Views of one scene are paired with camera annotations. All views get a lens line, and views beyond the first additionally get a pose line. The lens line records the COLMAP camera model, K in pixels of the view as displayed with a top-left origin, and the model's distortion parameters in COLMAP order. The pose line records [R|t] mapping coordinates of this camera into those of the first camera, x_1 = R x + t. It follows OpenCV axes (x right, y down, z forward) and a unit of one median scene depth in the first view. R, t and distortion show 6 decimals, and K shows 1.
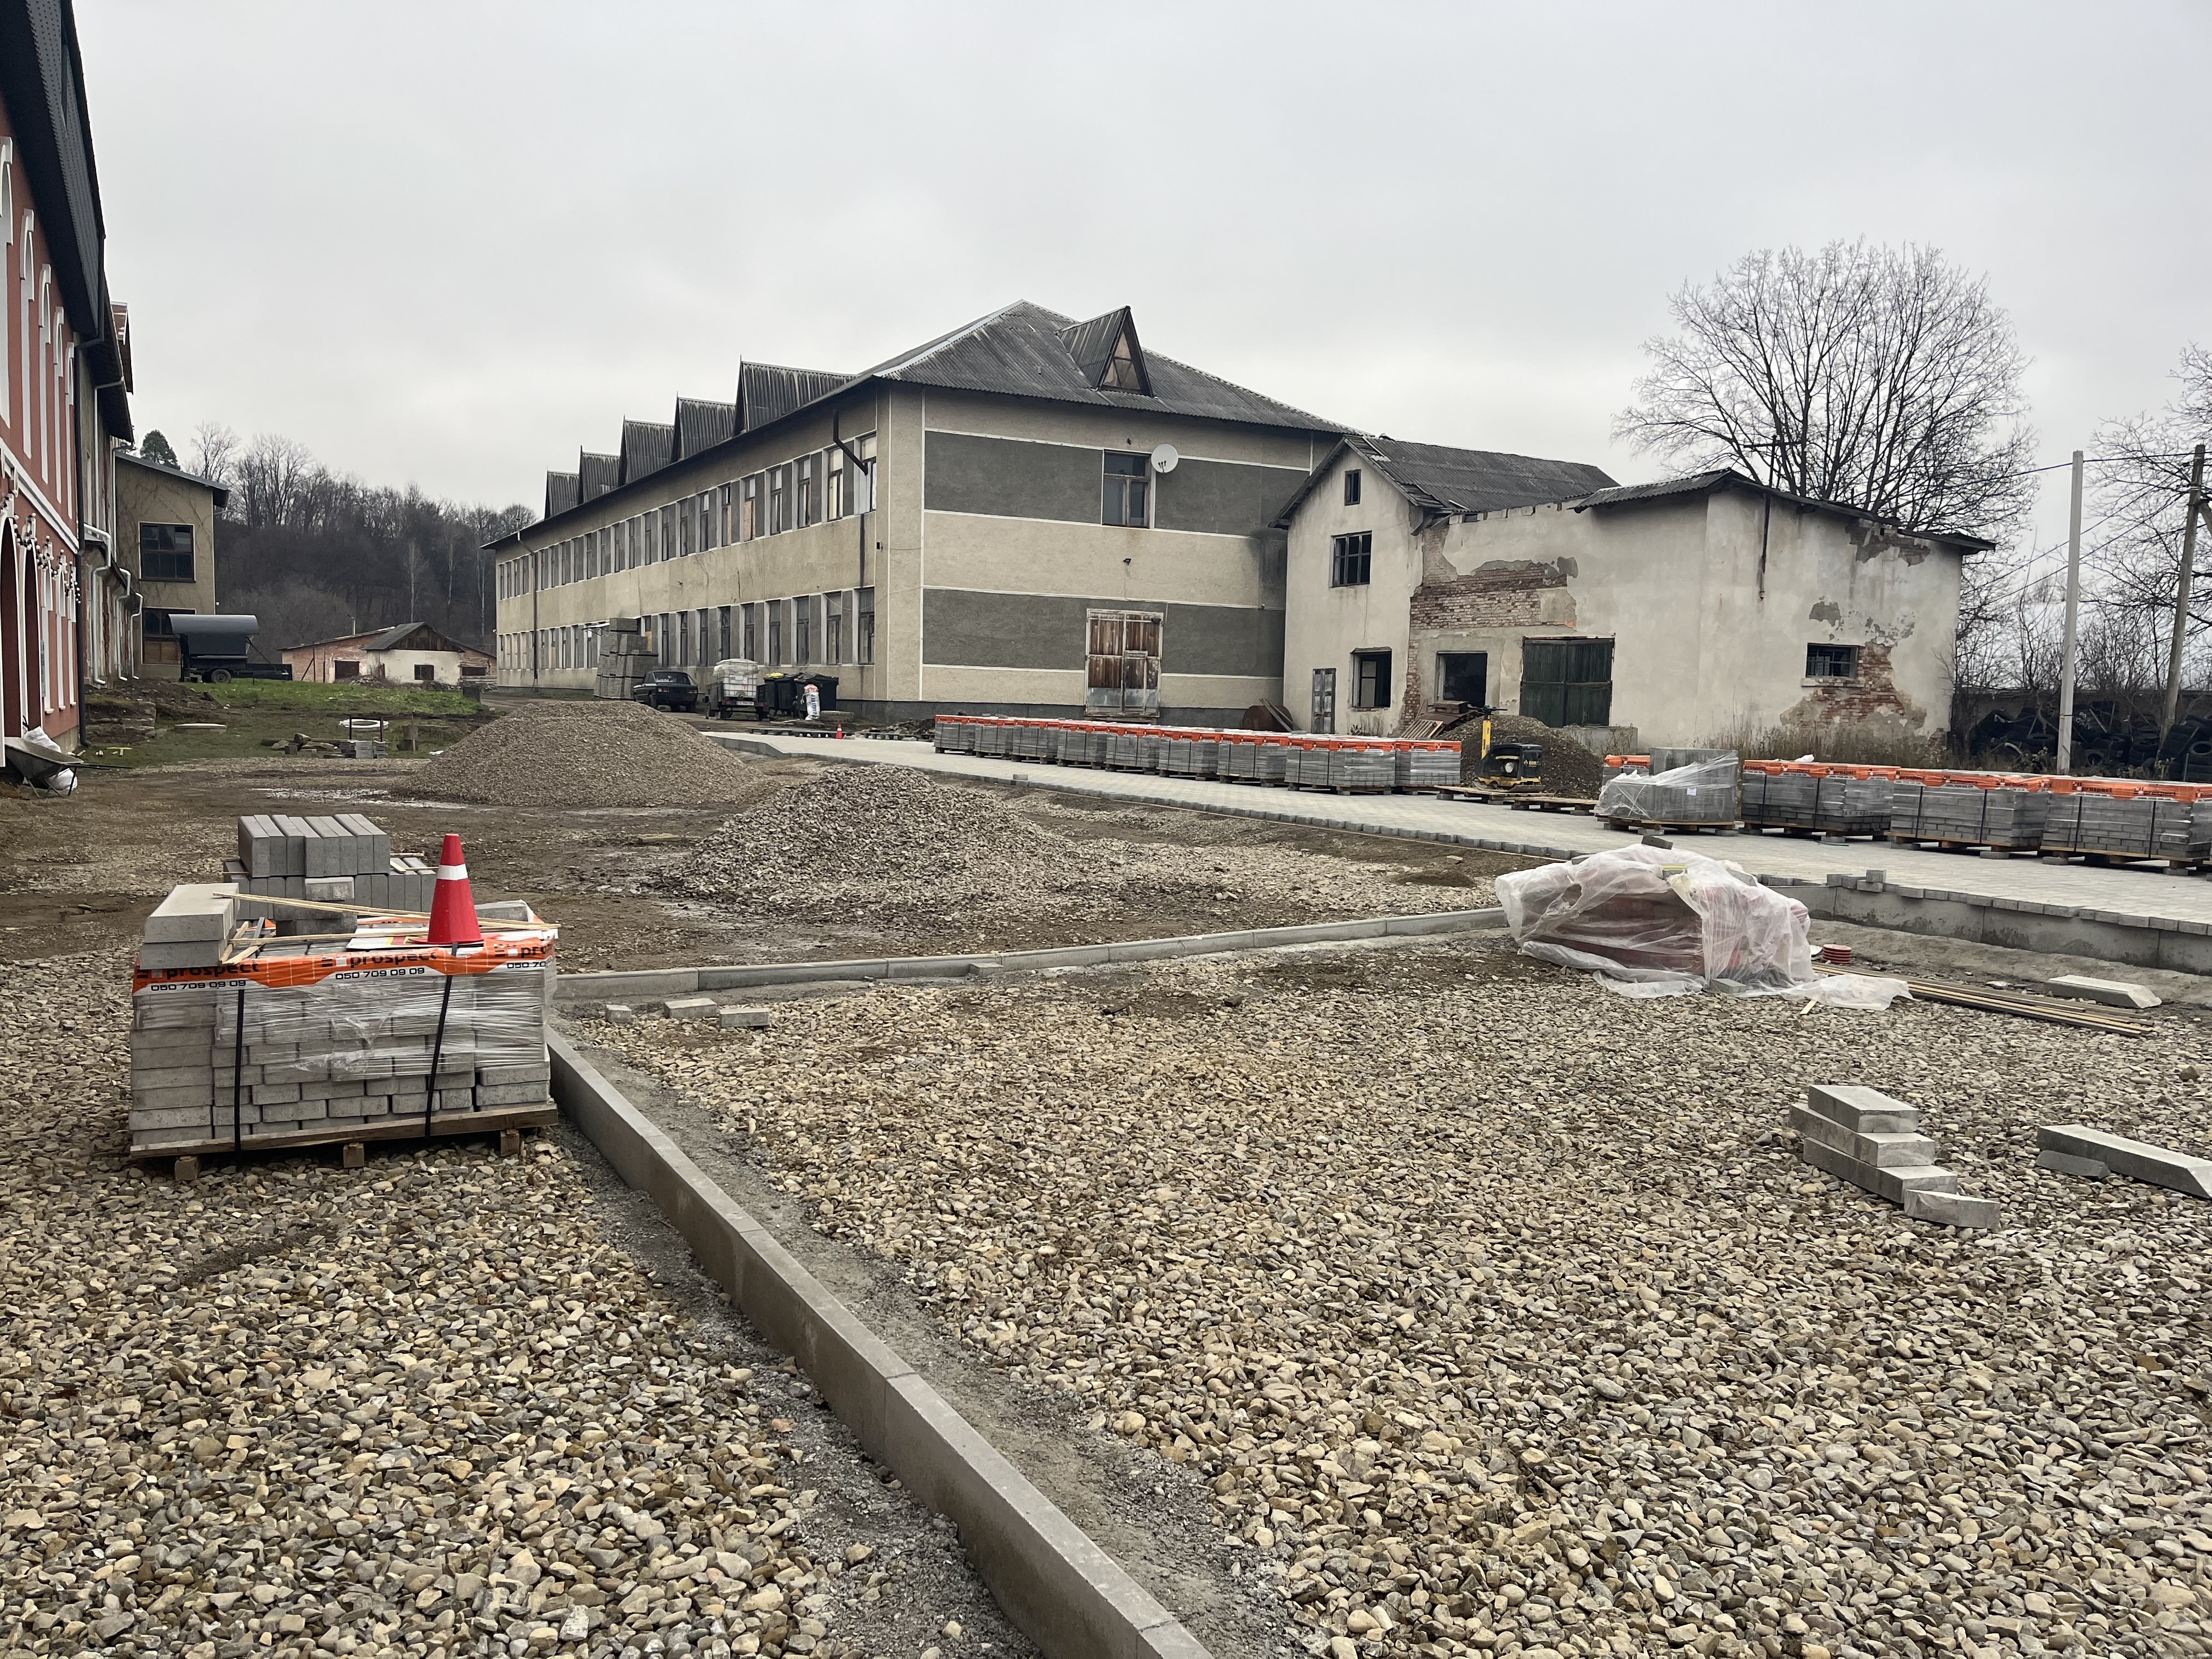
lens RADIAL K [[1641.0, 0, 1110.9], [0, 1641.0, 822.1], [0, 0, 1]] dist [0.042659, -0.006244]
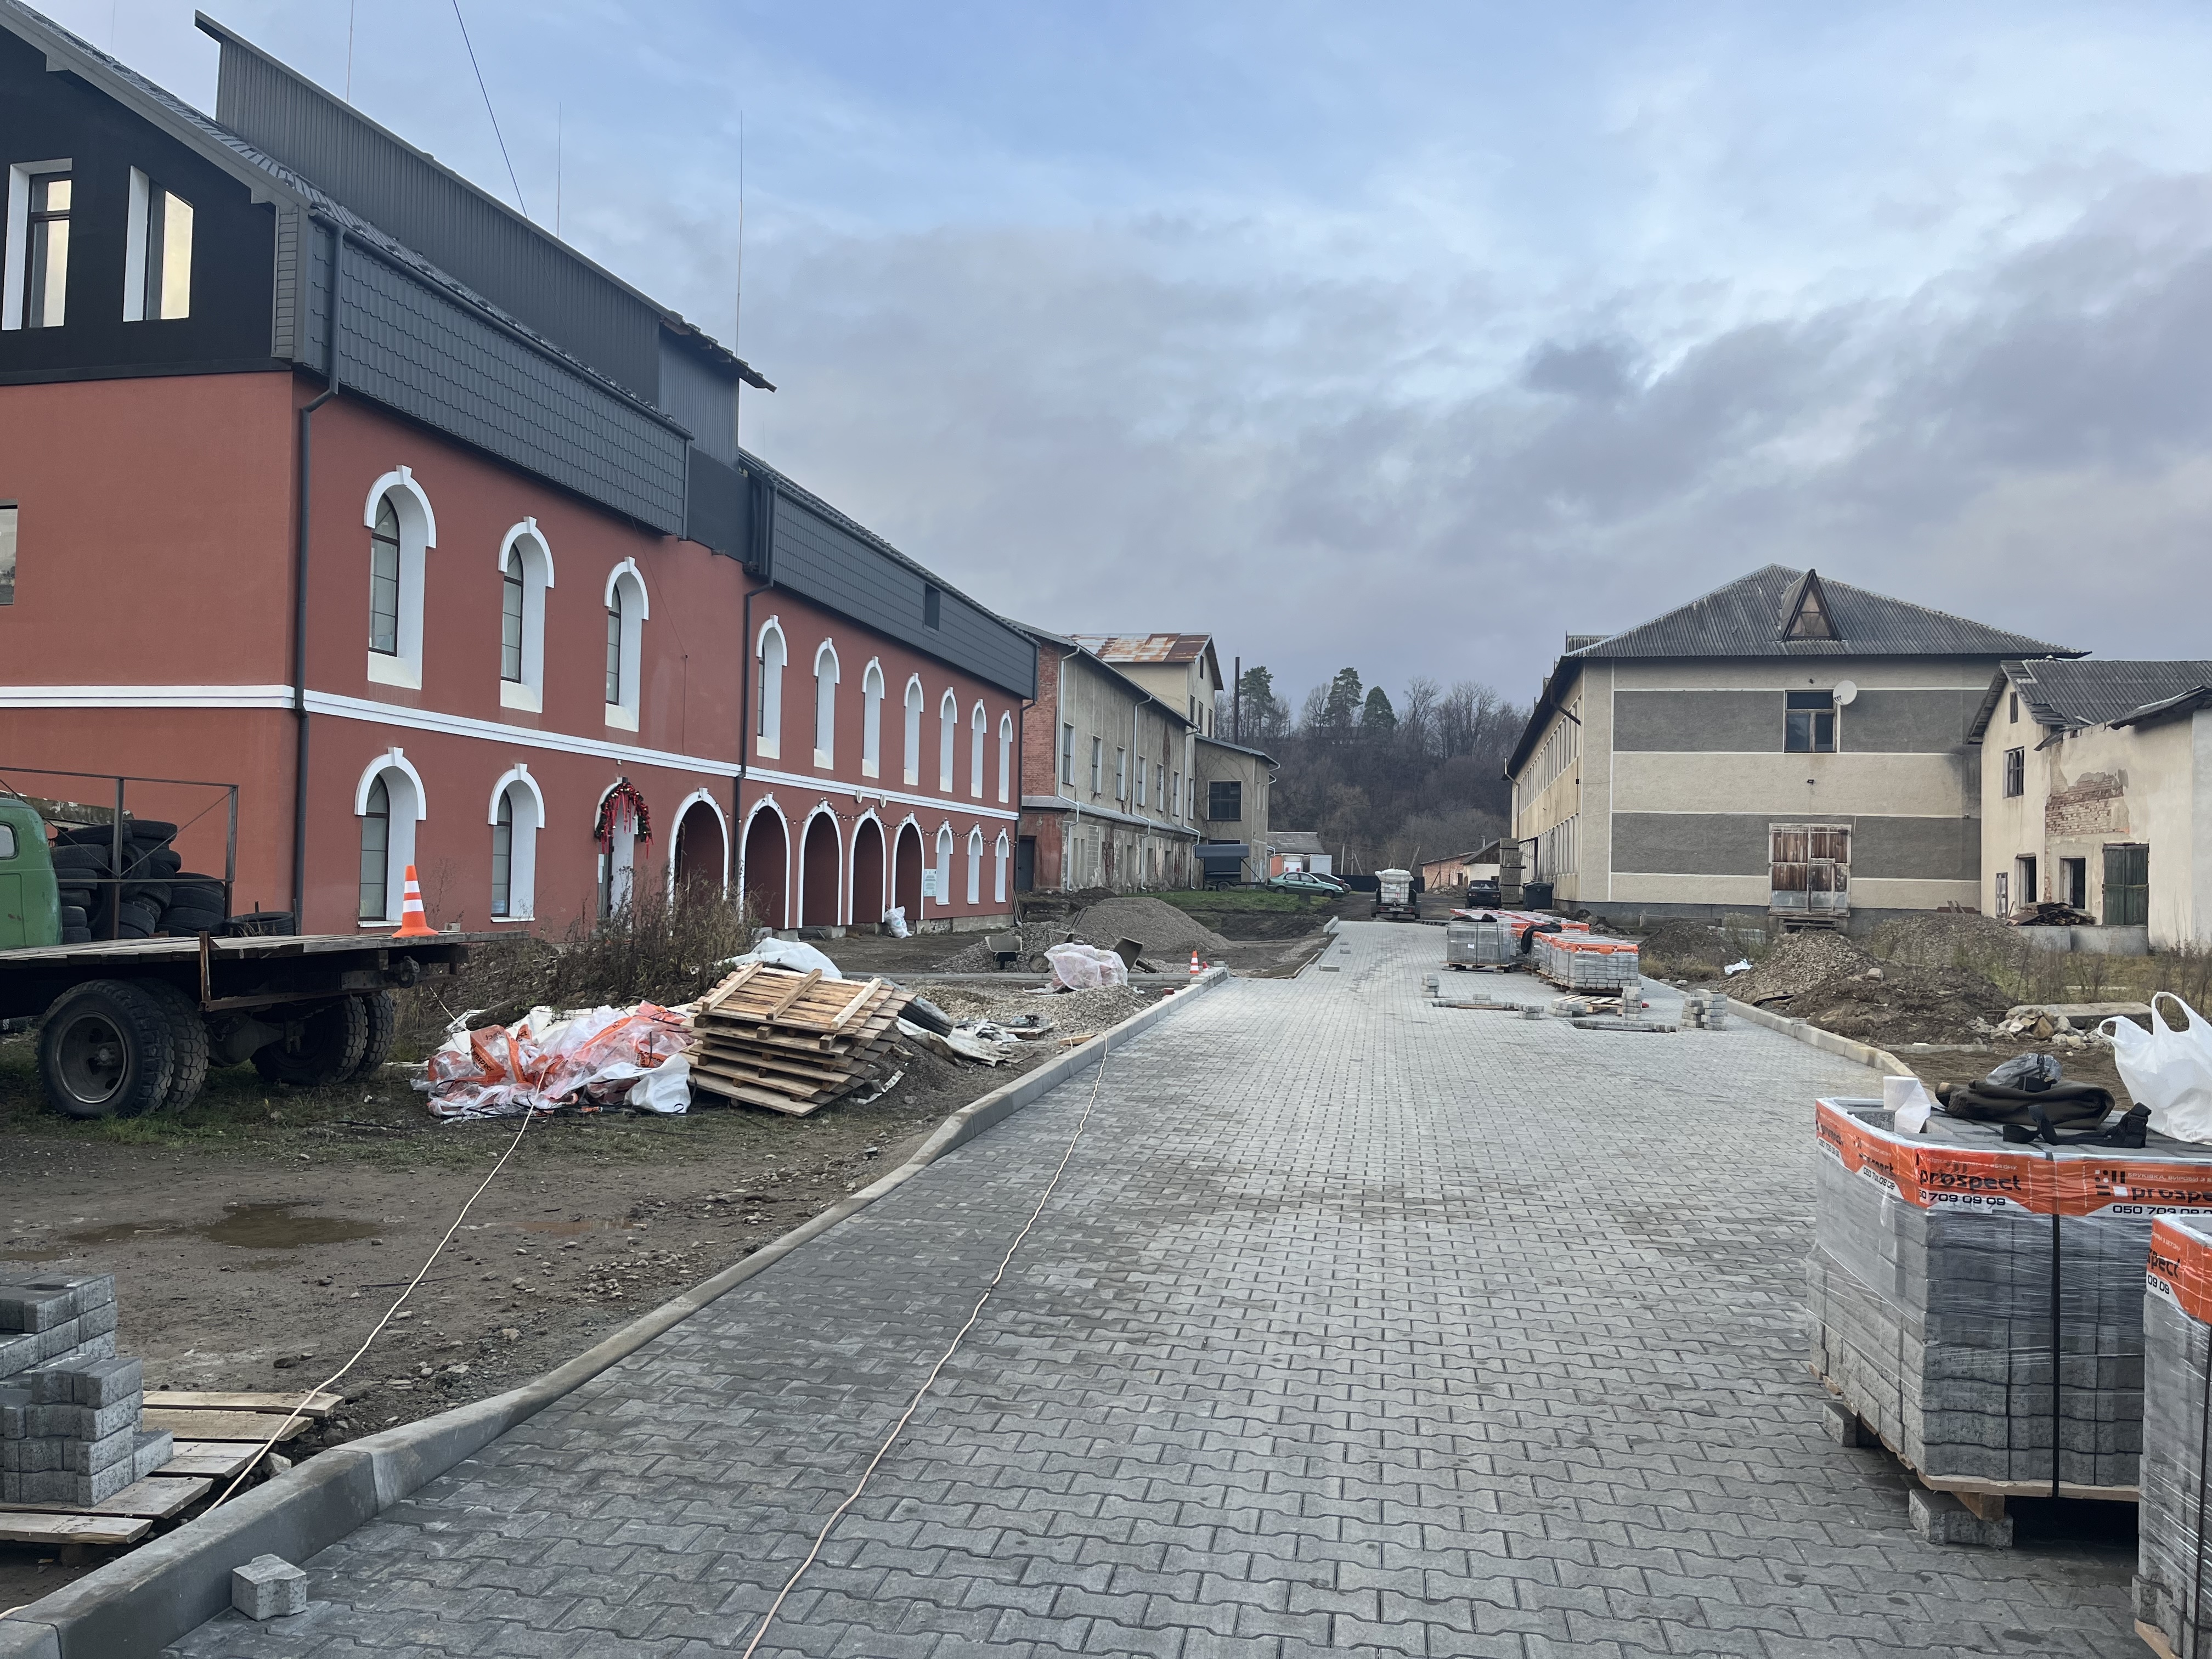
lens RADIAL K [[1641.0, 0, 1103.3], [0, 1641.0, 828.3], [0, 0, 1]] dist [0.042659, -0.006244]
pose [[0.762671, -0.025953, -0.646266, 0.385213], [-0.053978, 0.993155, -0.103584, 0.022063], [0.644530, 0.113885, 0.756049, -0.204811]]
